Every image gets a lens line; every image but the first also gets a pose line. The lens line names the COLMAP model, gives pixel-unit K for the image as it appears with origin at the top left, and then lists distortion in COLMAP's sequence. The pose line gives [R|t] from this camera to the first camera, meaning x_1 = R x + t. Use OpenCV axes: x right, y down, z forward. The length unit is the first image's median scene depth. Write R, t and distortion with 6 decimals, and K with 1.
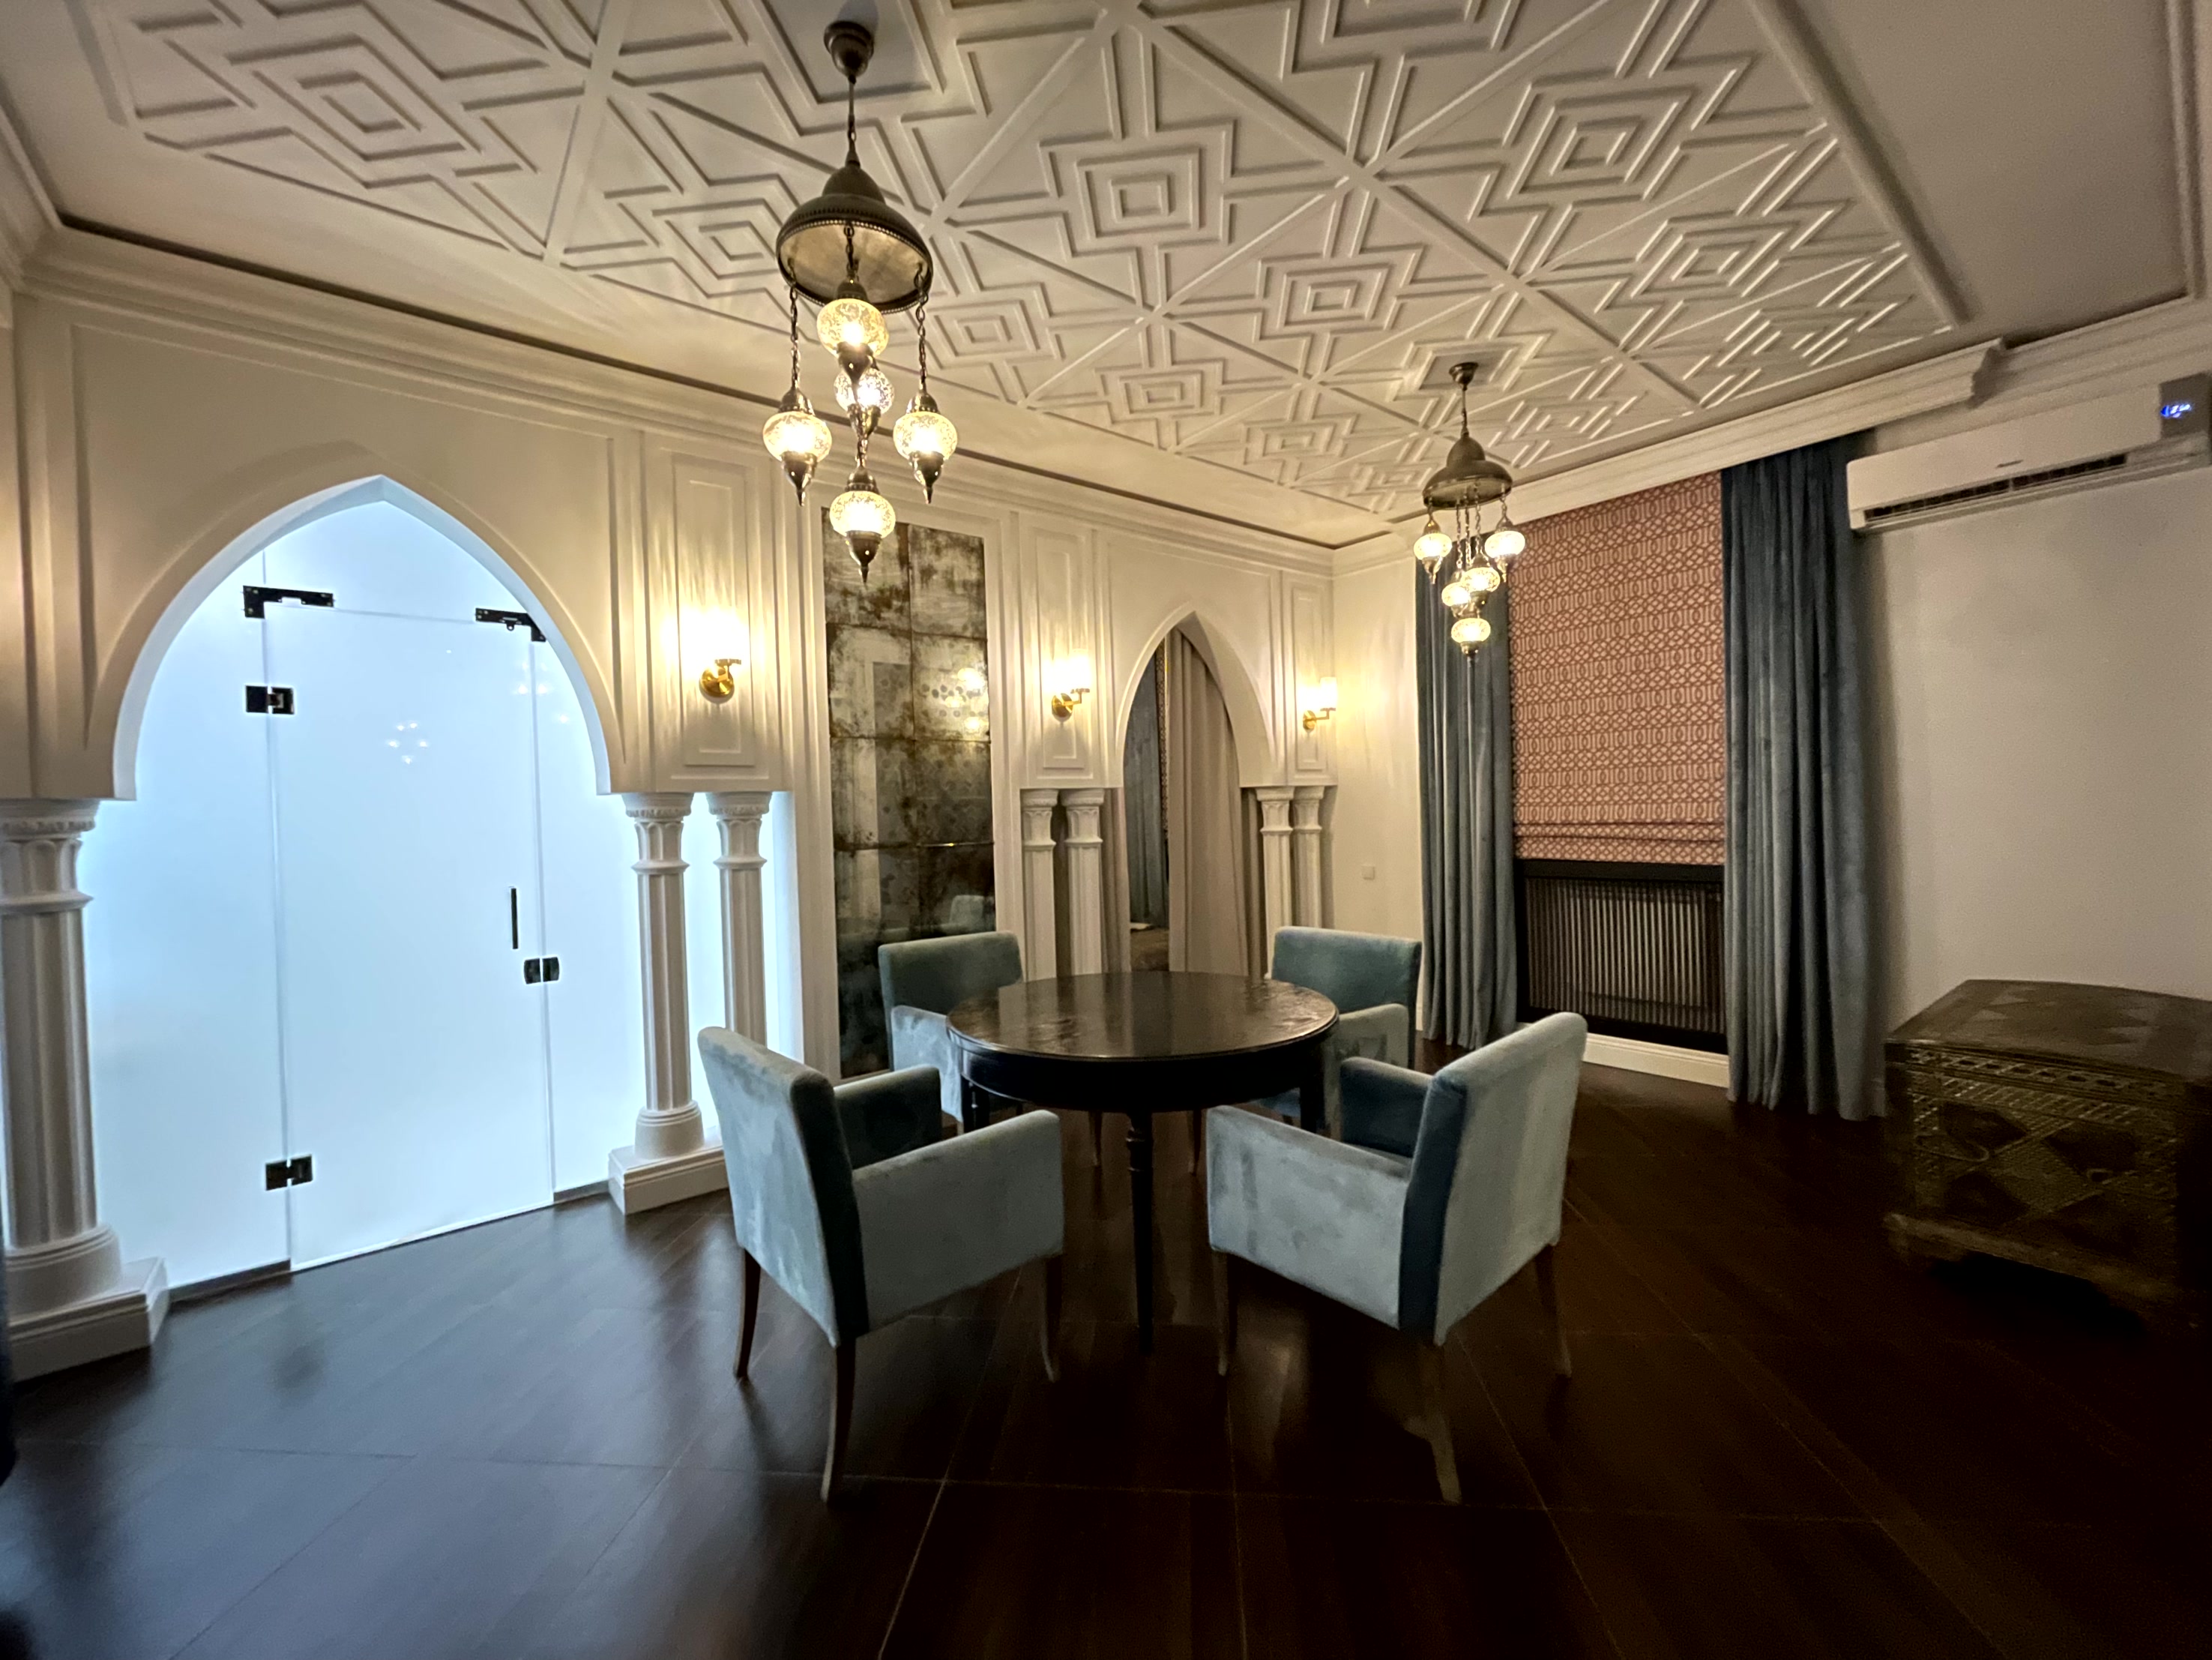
lens RADIAL K [[891.1, 0, 1118.1], [0, 891.1, 825.4], [0, 0, 1]] dist [0.001799, 0.000119]
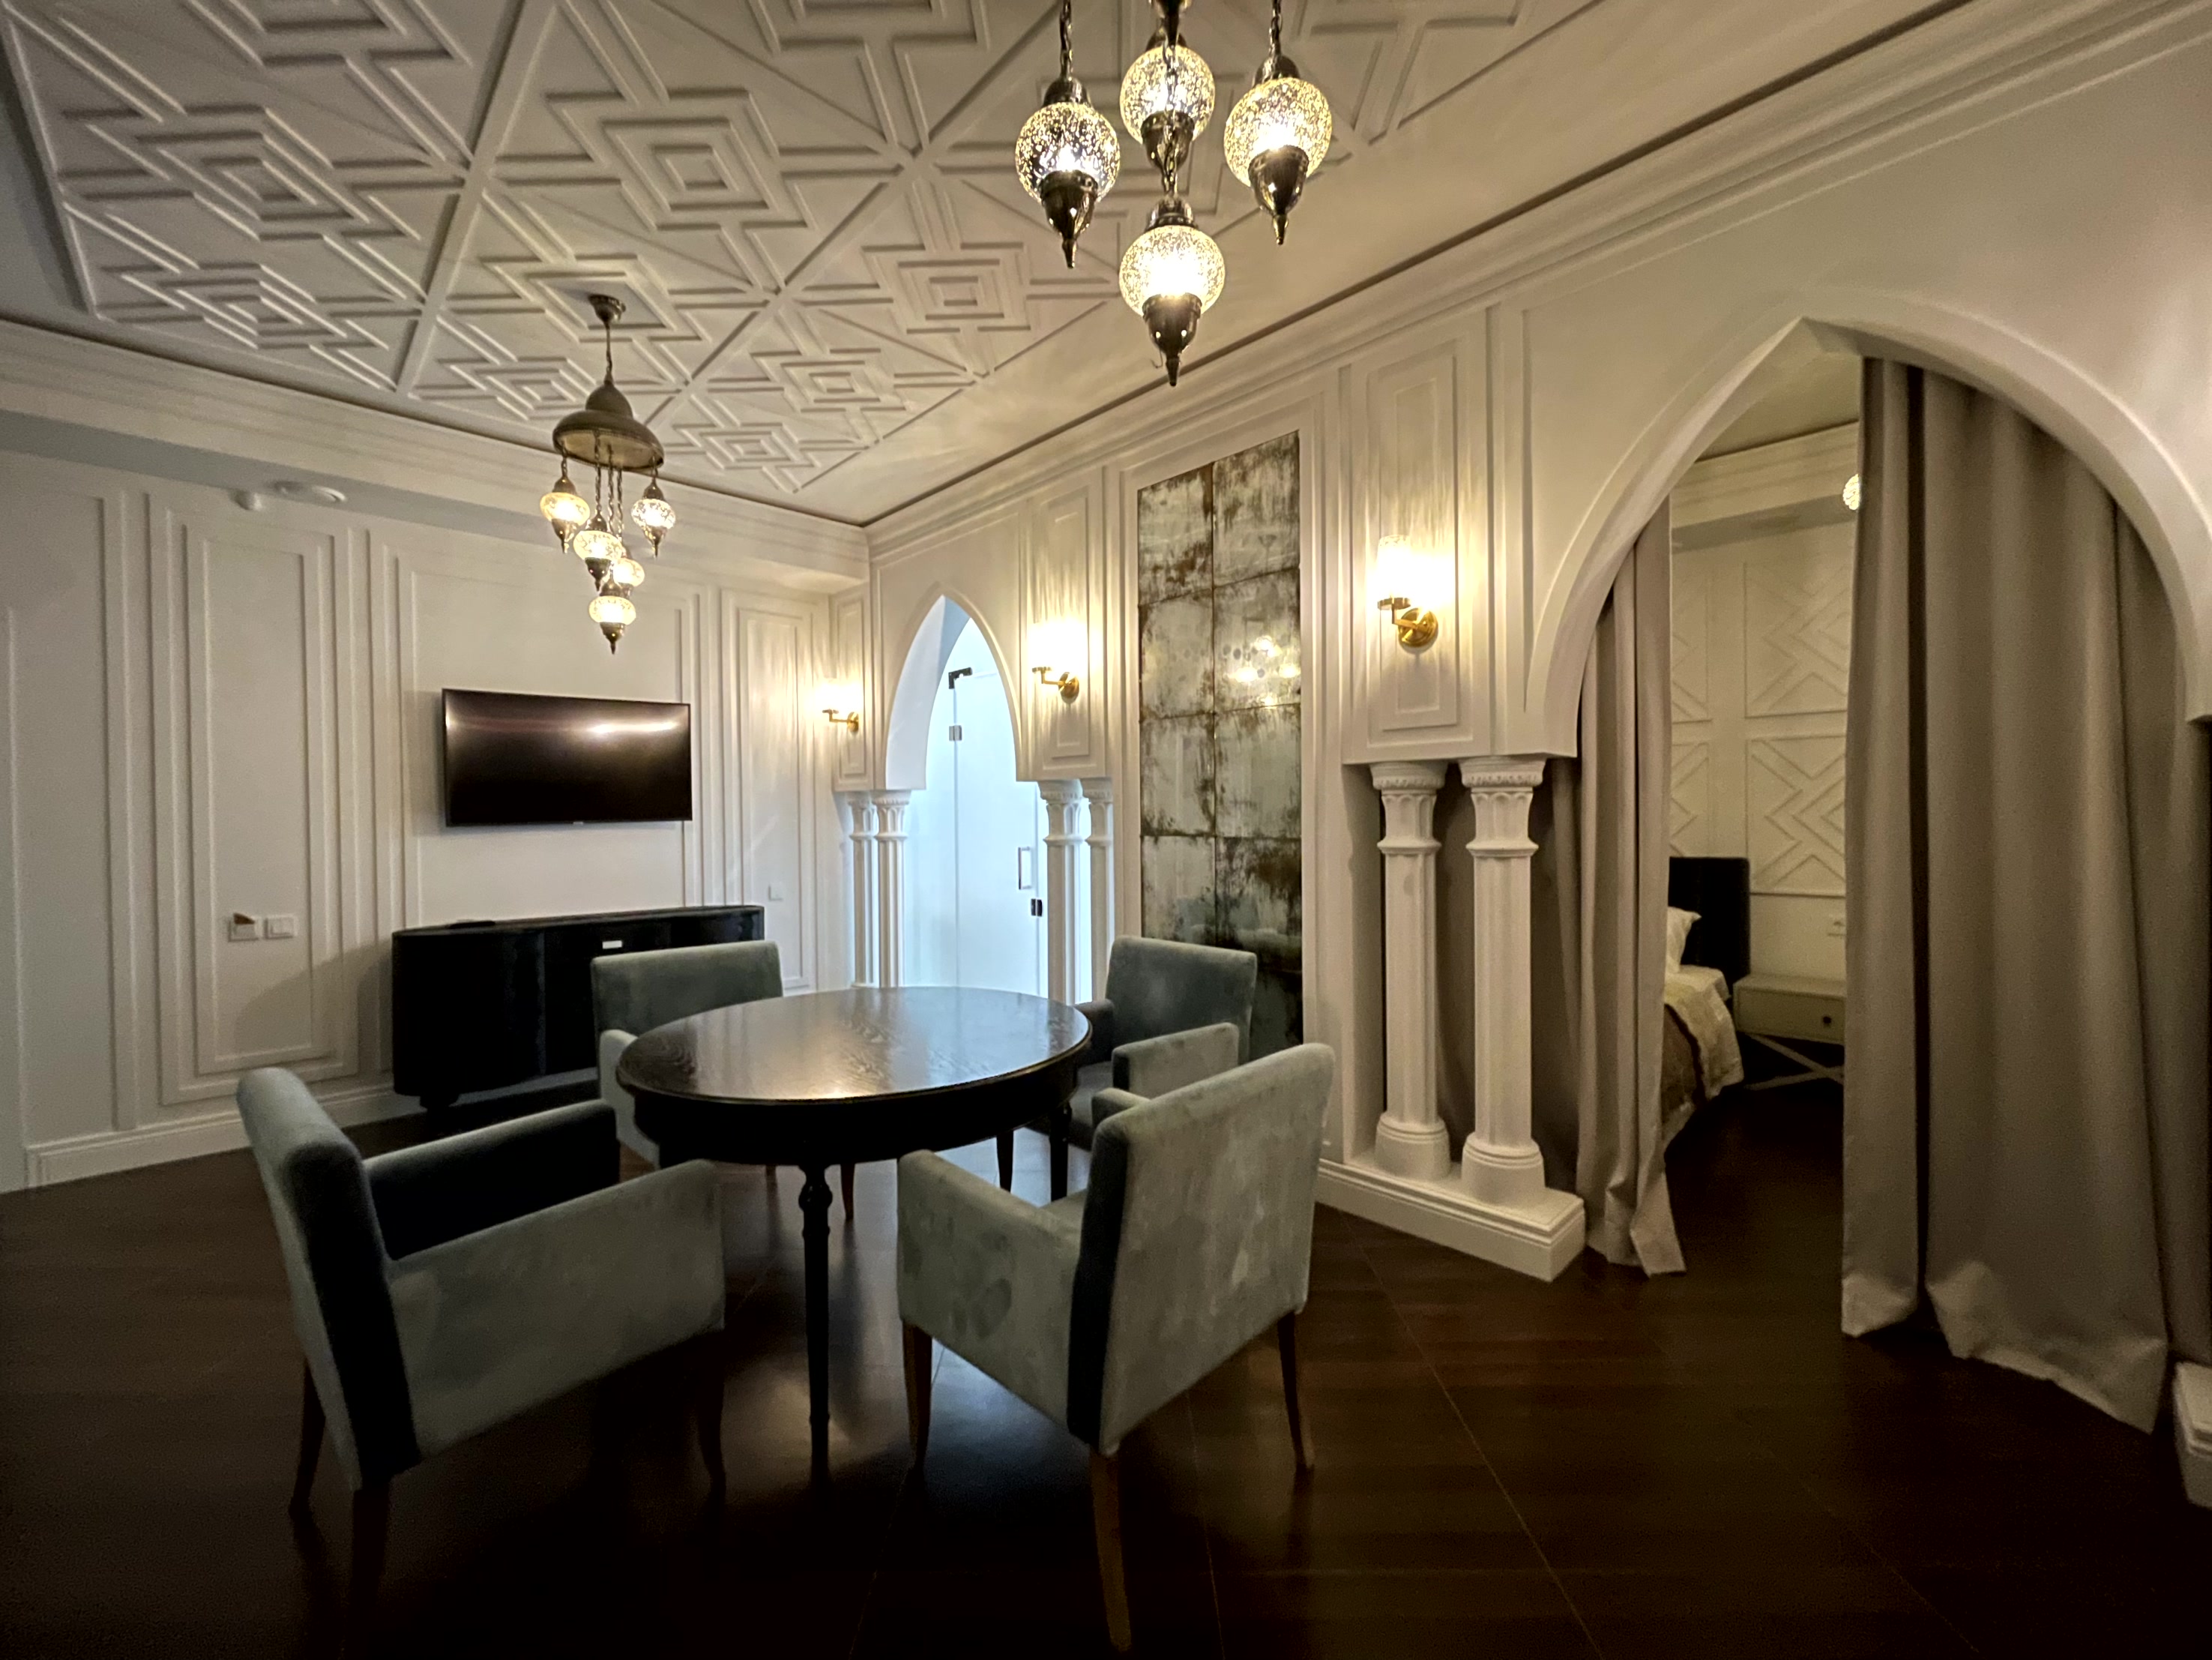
lens RADIAL K [[891.1, 0, 1118.1], [0, 891.1, 825.4], [0, 0, 1]] dist [0.001799, 0.000119]
pose [[0.091496, 0.044719, -0.994801, 0.634629], [-0.003710, 0.999000, 0.044567, -0.025780], [0.995799, -0.000387, 0.091570, 0.835455]]
